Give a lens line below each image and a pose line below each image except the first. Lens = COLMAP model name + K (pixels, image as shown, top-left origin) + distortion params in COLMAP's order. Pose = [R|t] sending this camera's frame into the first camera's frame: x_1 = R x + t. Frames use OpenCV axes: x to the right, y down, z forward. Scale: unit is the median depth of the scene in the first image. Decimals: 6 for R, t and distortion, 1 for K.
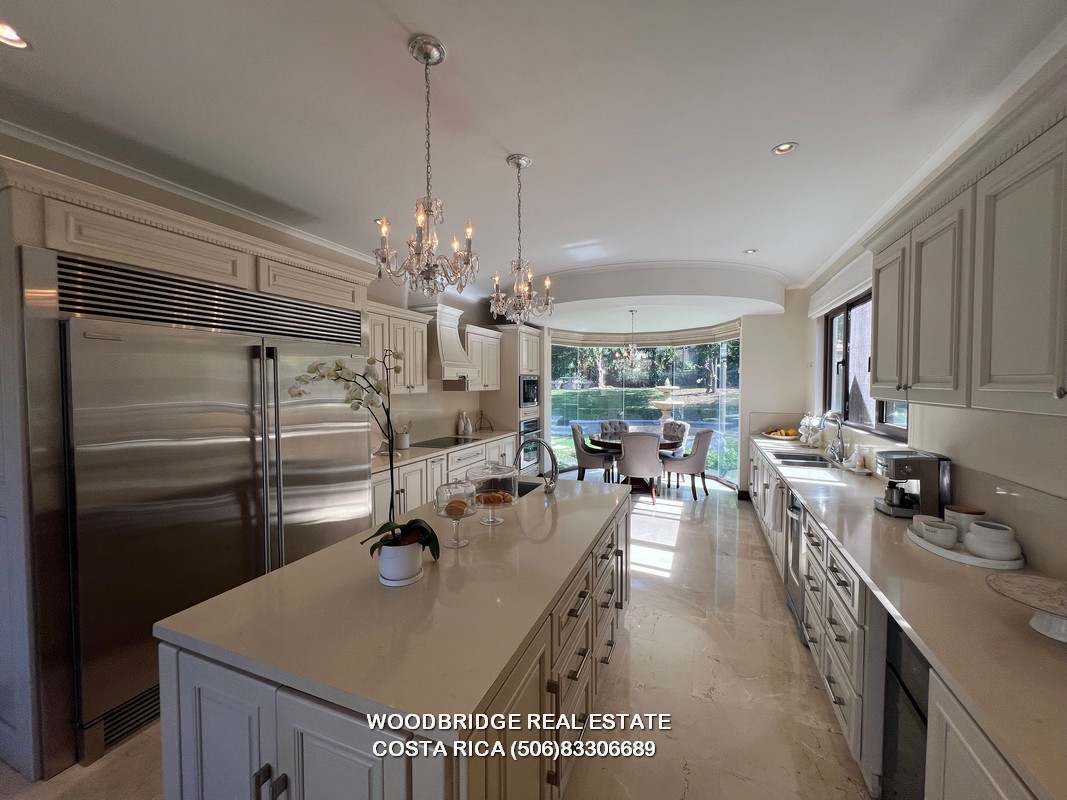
lens RADIAL K [[427.4, 0, 528.3], [0, 427.4, 401.1], [0, 0, 1]] dist [-0.016828, 0.004166]
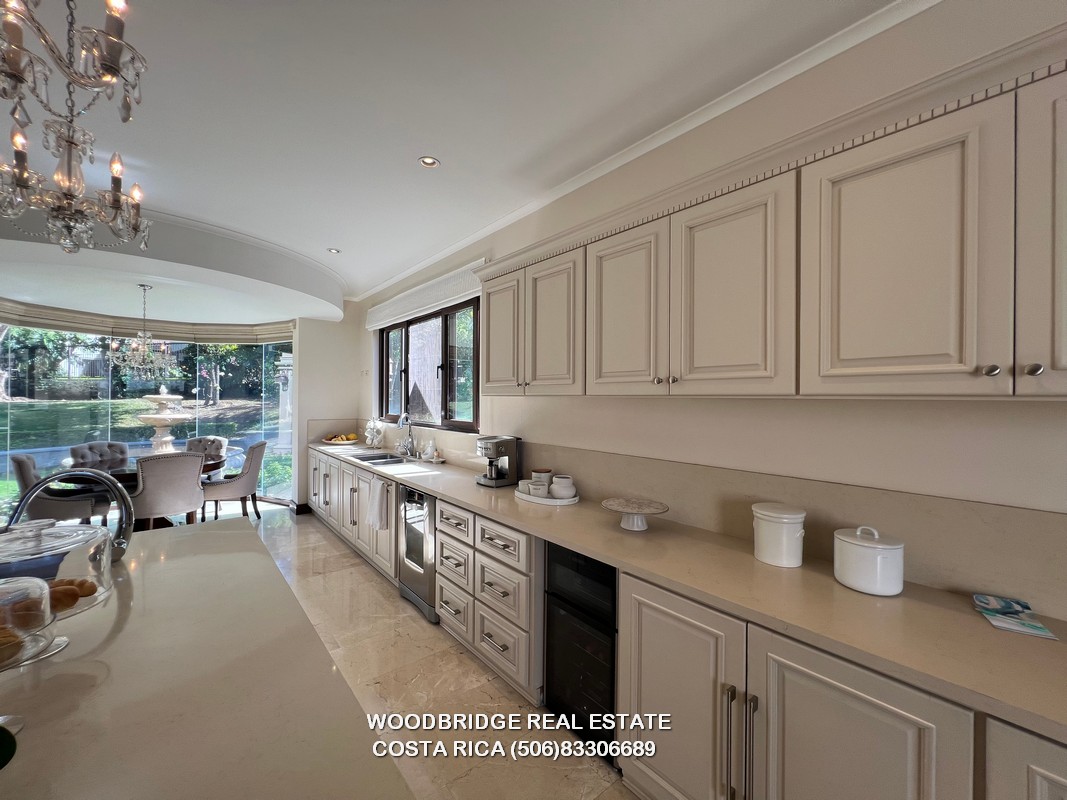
lens RADIAL K [[427.4, 0, 528.3], [0, 427.4, 401.1], [0, 0, 1]] dist [-0.016828, 0.004166]
pose [[0.462810, -0.000970, 0.886457, -0.108349], [0.030412, 0.999428, -0.014784, 0.015351], [-0.885936, 0.033801, 0.462574, 0.139449]]
